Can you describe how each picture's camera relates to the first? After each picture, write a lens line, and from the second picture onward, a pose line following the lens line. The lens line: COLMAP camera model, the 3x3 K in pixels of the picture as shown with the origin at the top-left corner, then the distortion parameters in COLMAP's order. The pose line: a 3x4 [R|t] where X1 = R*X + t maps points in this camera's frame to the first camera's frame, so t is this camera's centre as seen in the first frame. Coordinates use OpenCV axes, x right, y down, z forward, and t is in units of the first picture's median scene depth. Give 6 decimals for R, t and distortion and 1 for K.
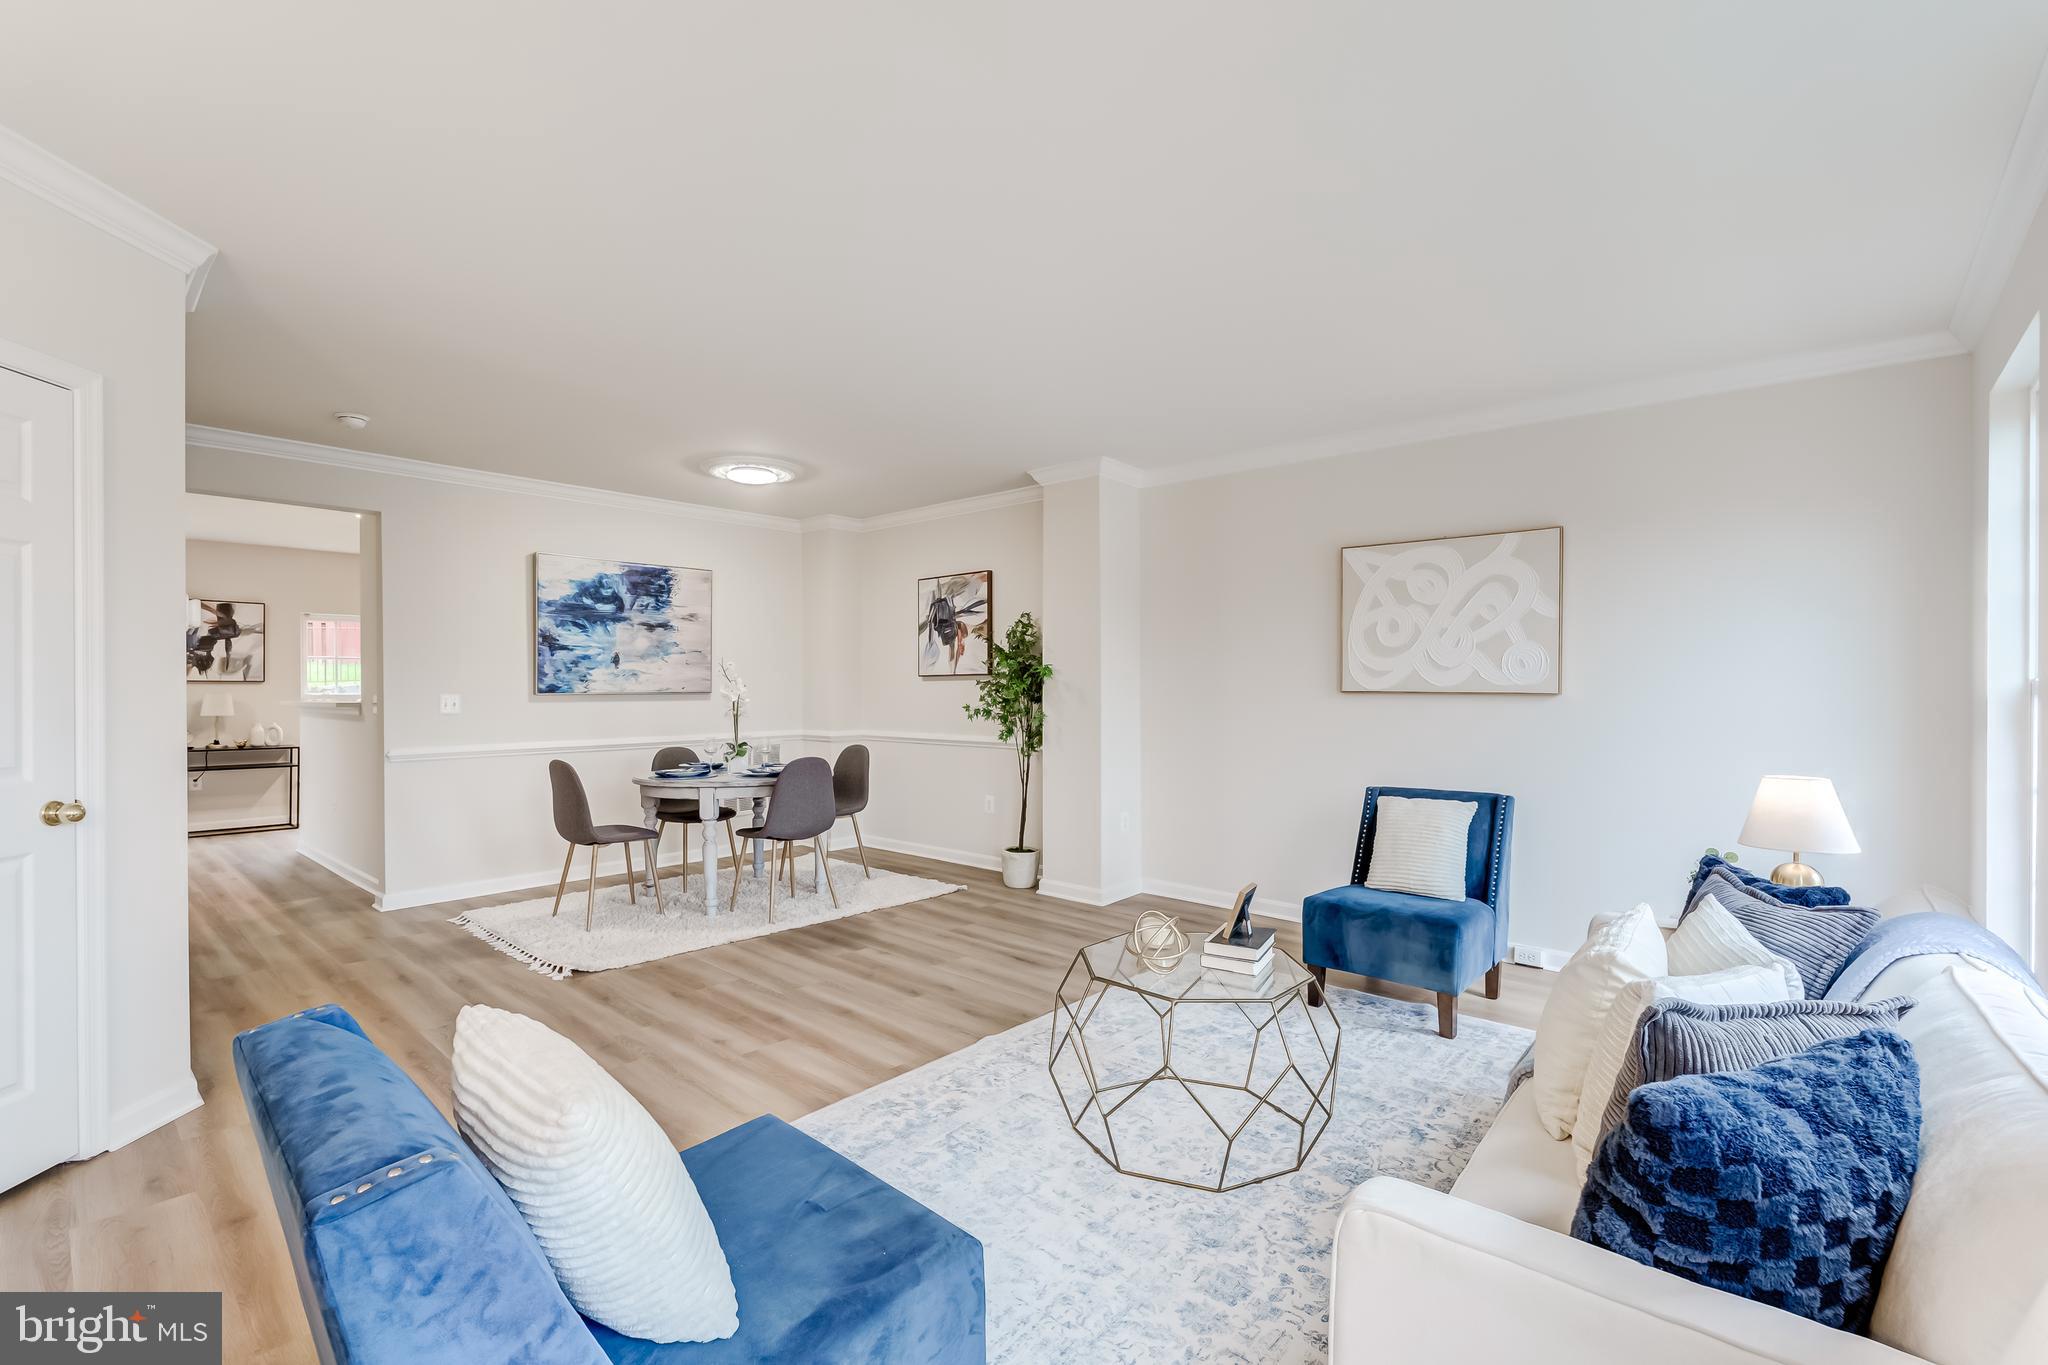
lens RADIAL K [[902.2, 0, 1028.0], [0, 902.2, 691.5], [0, 0, 1]] dist [-0.000808, -0.000239]
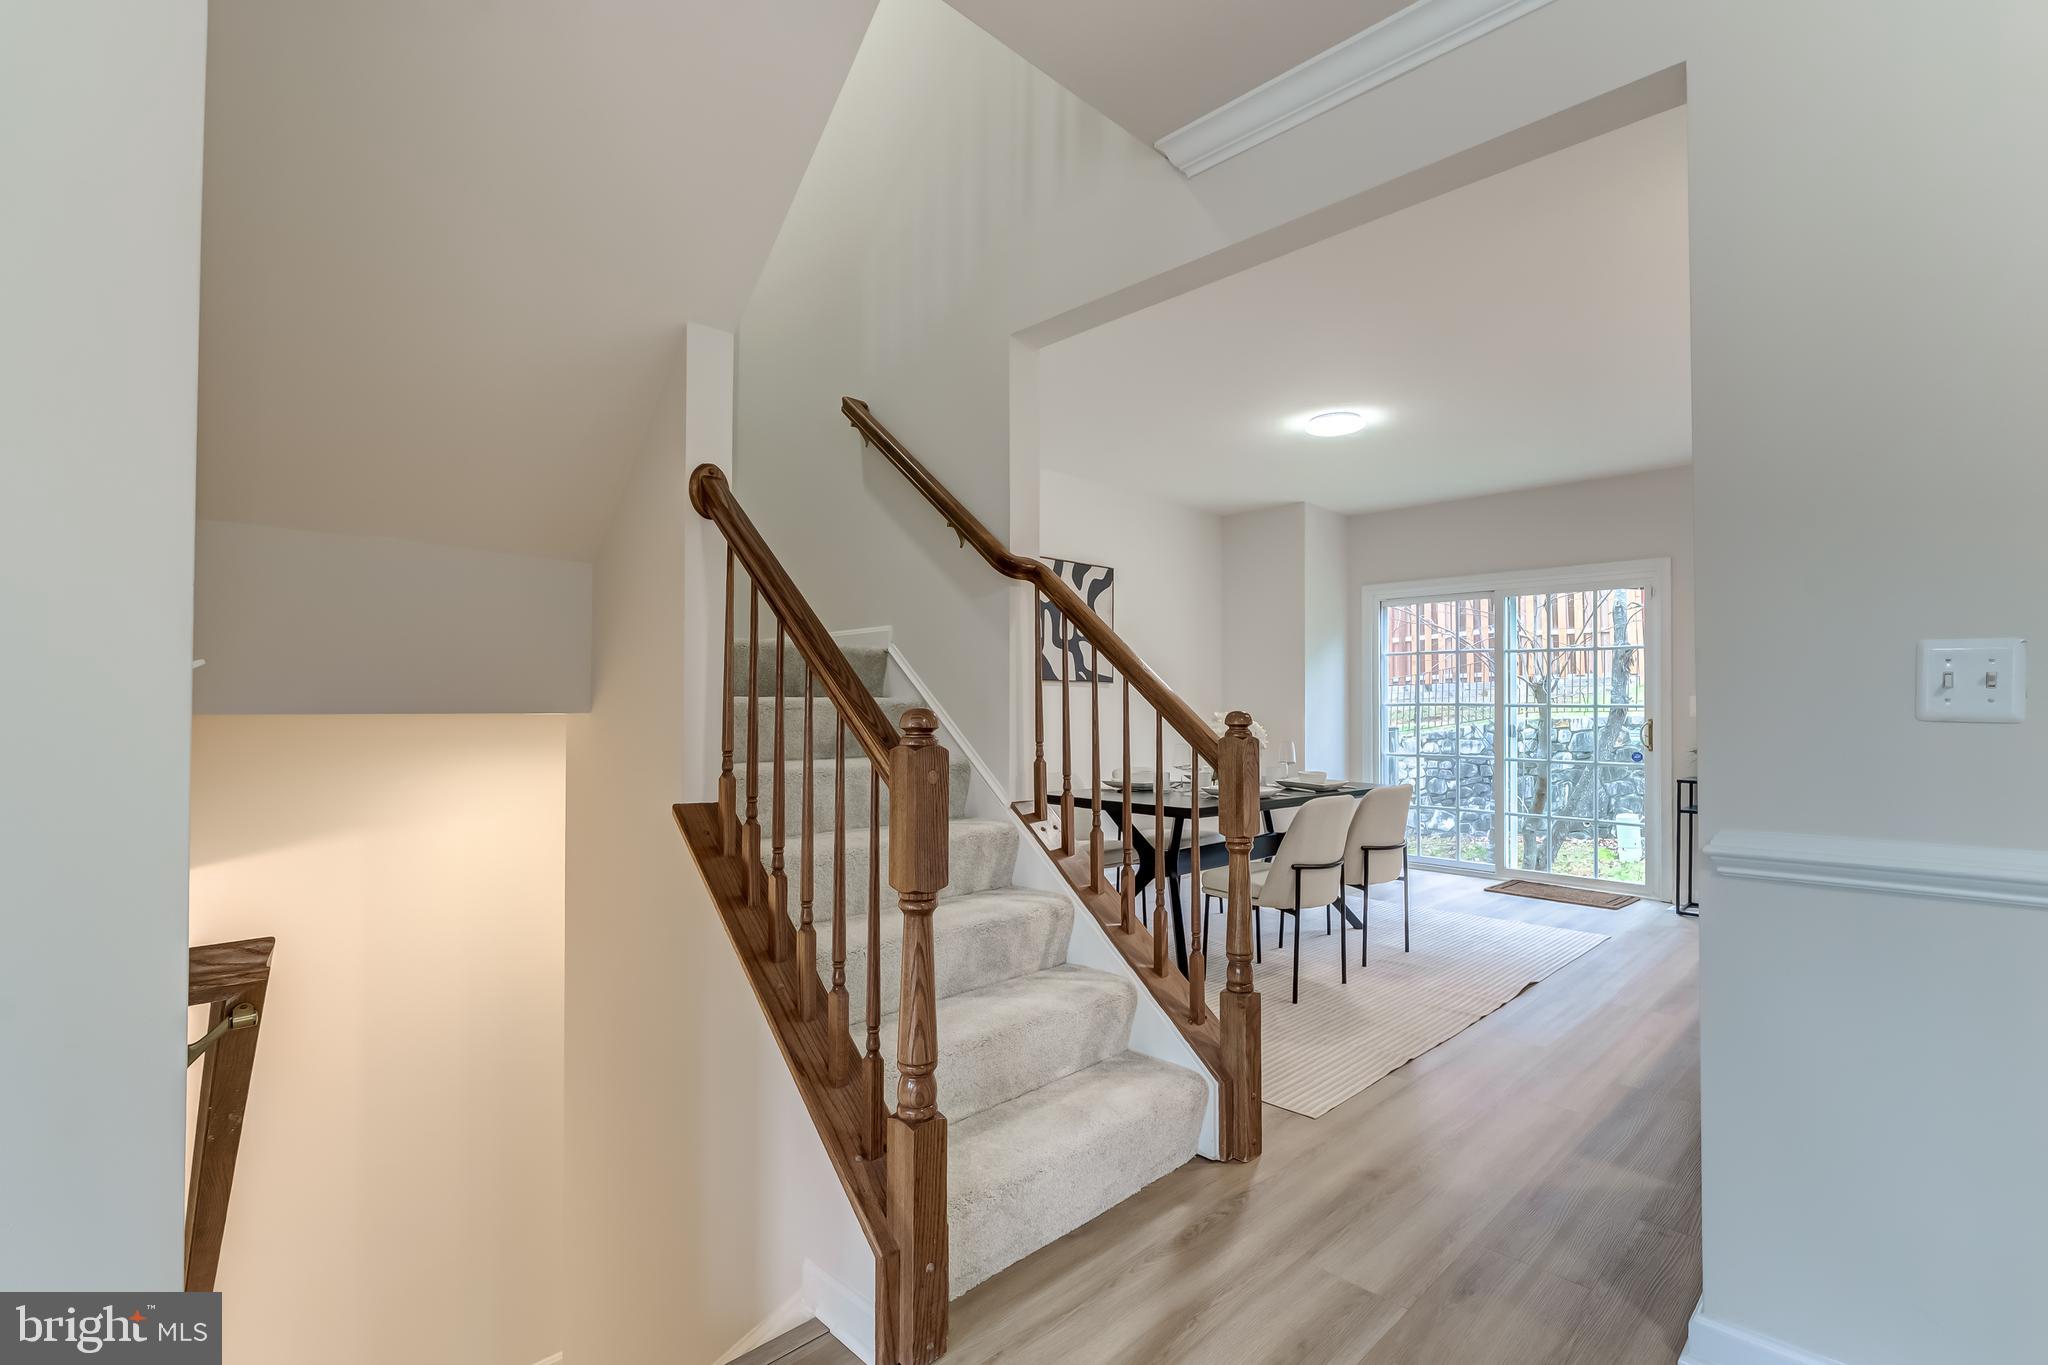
lens RADIAL K [[928.9, 0, 1020.0], [0, 928.9, 696.4], [0, 0, 1]] dist [0.000528, 0.000088]
pose [[-0.058665, -0.013326, -0.998189, -0.329534], [-0.007403, 0.999889, -0.012914, 0.021359], [0.998250, 0.006632, -0.058757, 0.671778]]
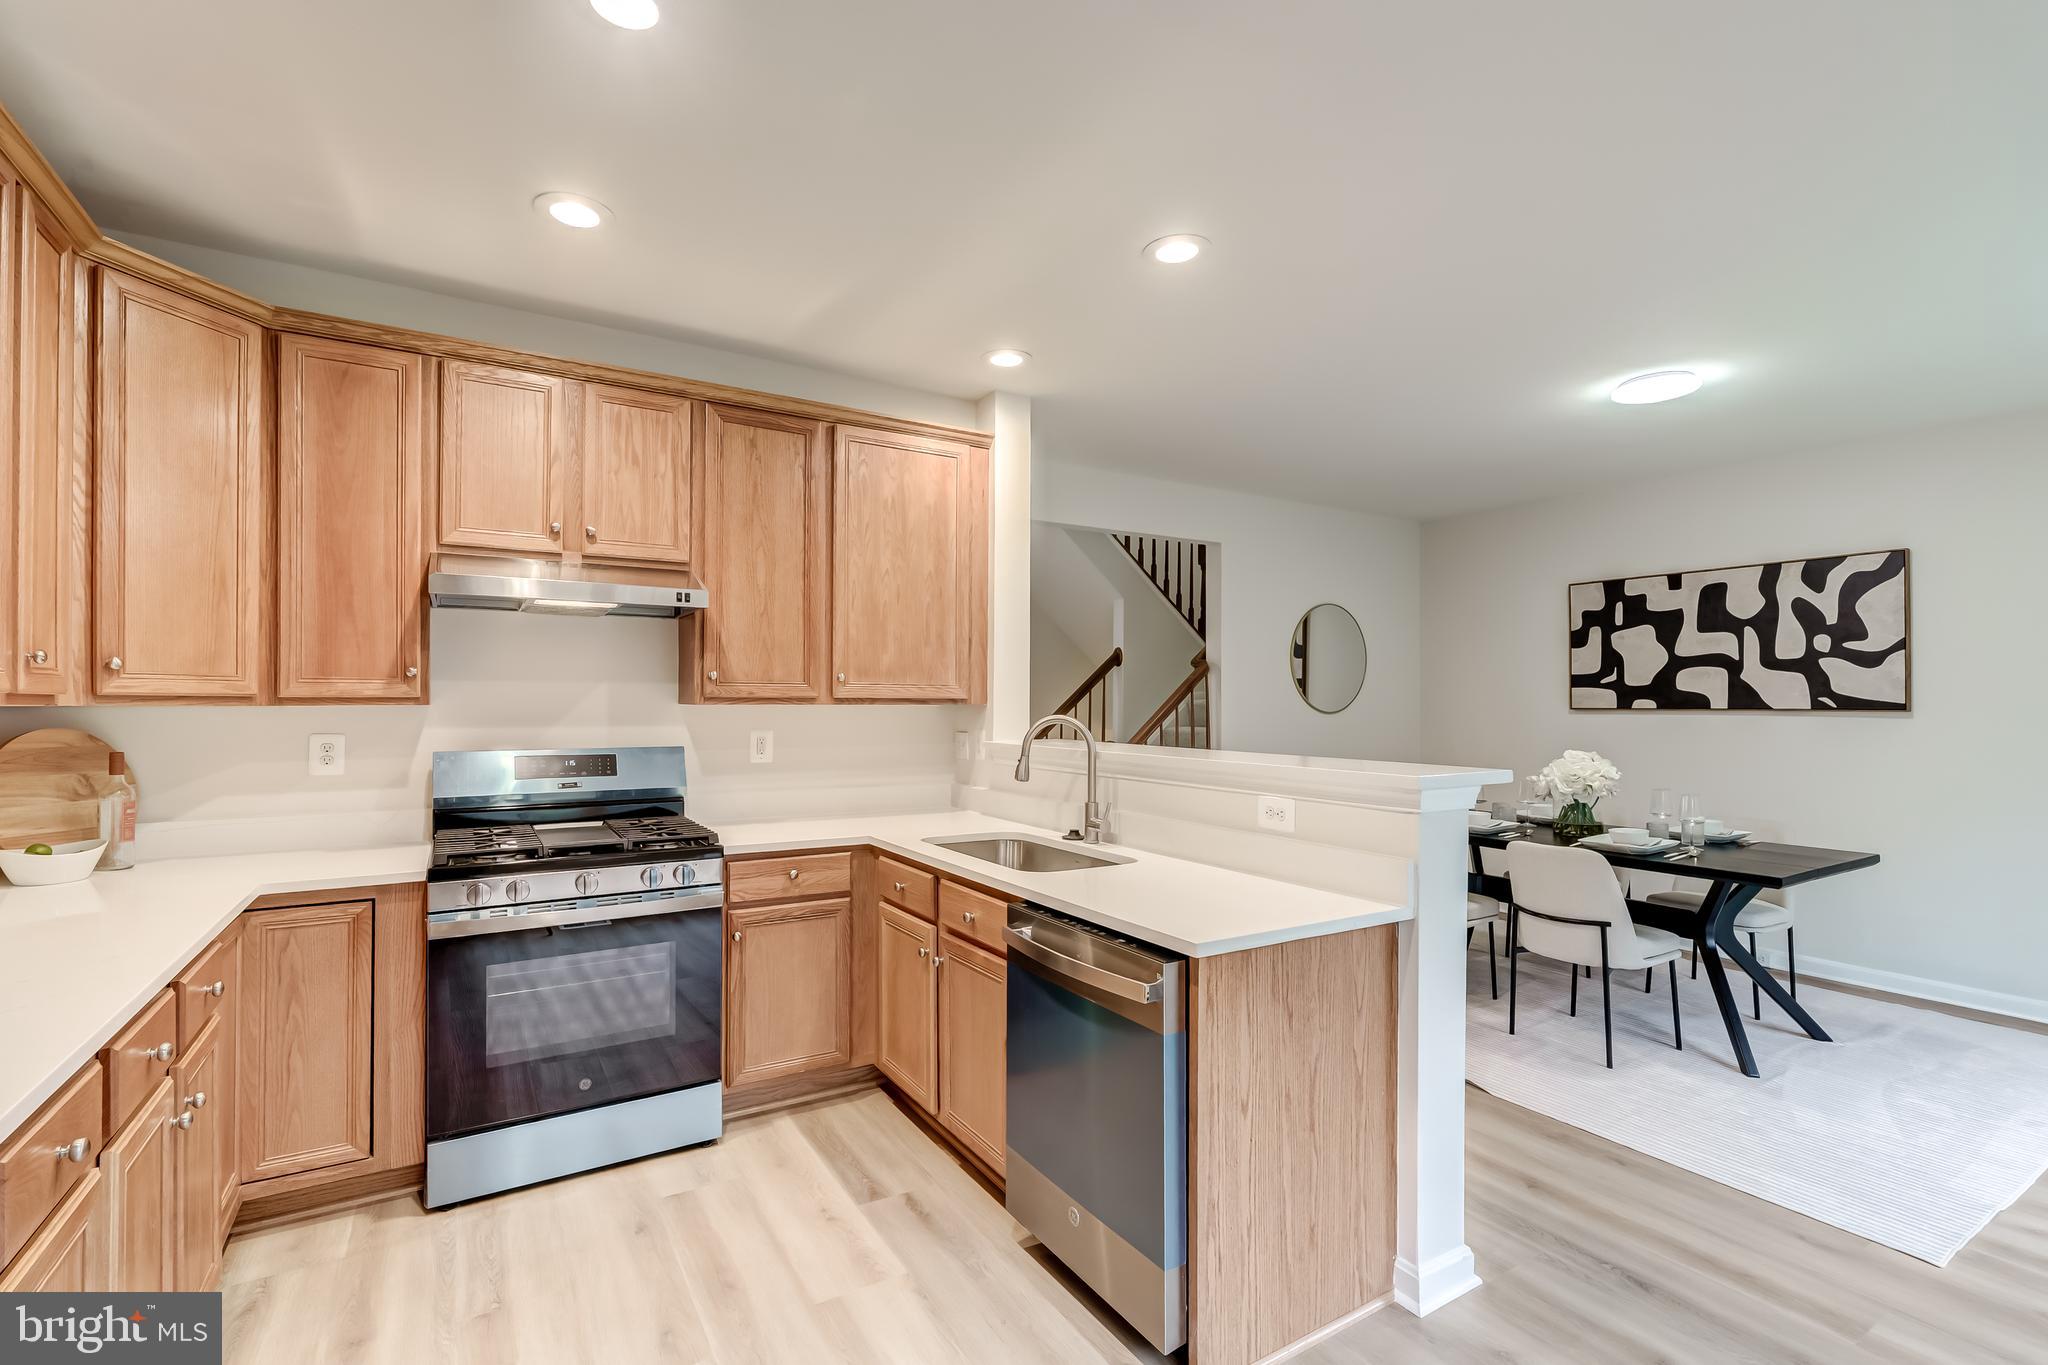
lens RADIAL K [[952.7, 0, 1029.6], [0, 952.7, 691.6], [0, 0, 1]] dist [0.000280, 0.000002]
pose [[-0.957878, 0.001115, 0.287175, -0.890855], [0.000189, 0.999995, -0.003253, -0.018667], [-0.287177, -0.003062, -0.957873, 1.585534]]
